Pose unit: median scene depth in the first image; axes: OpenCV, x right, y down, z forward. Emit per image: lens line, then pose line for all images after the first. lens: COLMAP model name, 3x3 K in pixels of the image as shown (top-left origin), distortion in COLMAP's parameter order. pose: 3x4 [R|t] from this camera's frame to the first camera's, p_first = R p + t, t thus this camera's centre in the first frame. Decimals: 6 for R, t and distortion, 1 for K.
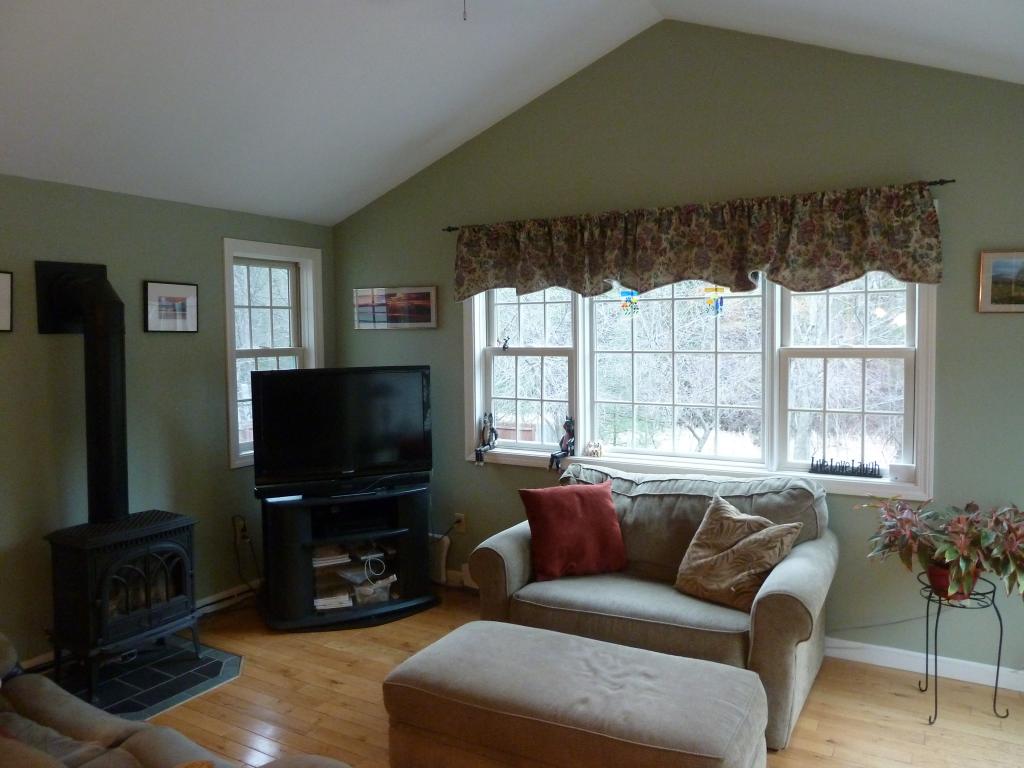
lens RADIAL K [[764.1, 0, 516.4], [0, 764.1, 377.8], [0, 0, 1]] dist [-0.041858, 0.014231]
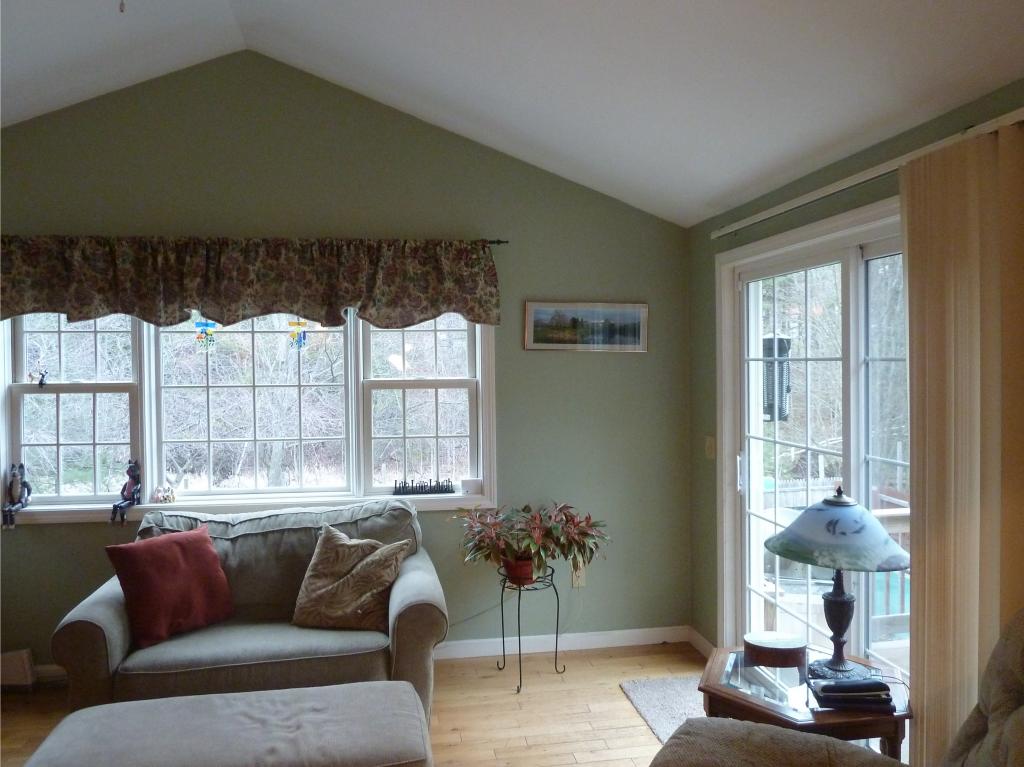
lens RADIAL K [[764.1, 0, 521.9], [0, 764.1, 384.2], [0, 0, 1]] dist [-0.041858, 0.014231]
pose [[0.769835, -0.010867, 0.638151, -0.173284], [0.037216, 0.998918, -0.027885, 0.004101], [-0.637158, 0.045216, 0.769406, 0.037093]]
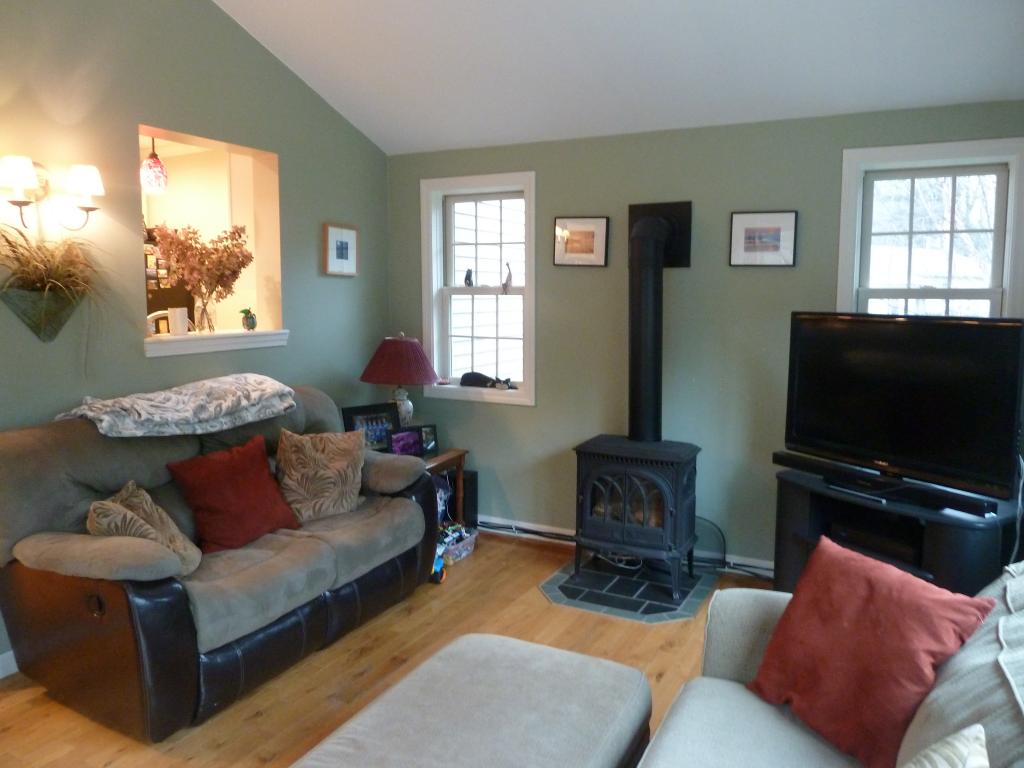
lens RADIAL K [[764.1, 0, 518.2], [0, 764.1, 376.5], [0, 0, 1]] dist [-0.041858, 0.014231]
pose [[0.052039, 0.133920, -0.989625, 0.811561], [-0.054312, 0.989880, 0.131099, -0.055888], [0.997167, 0.046927, 0.058786, 1.135488]]
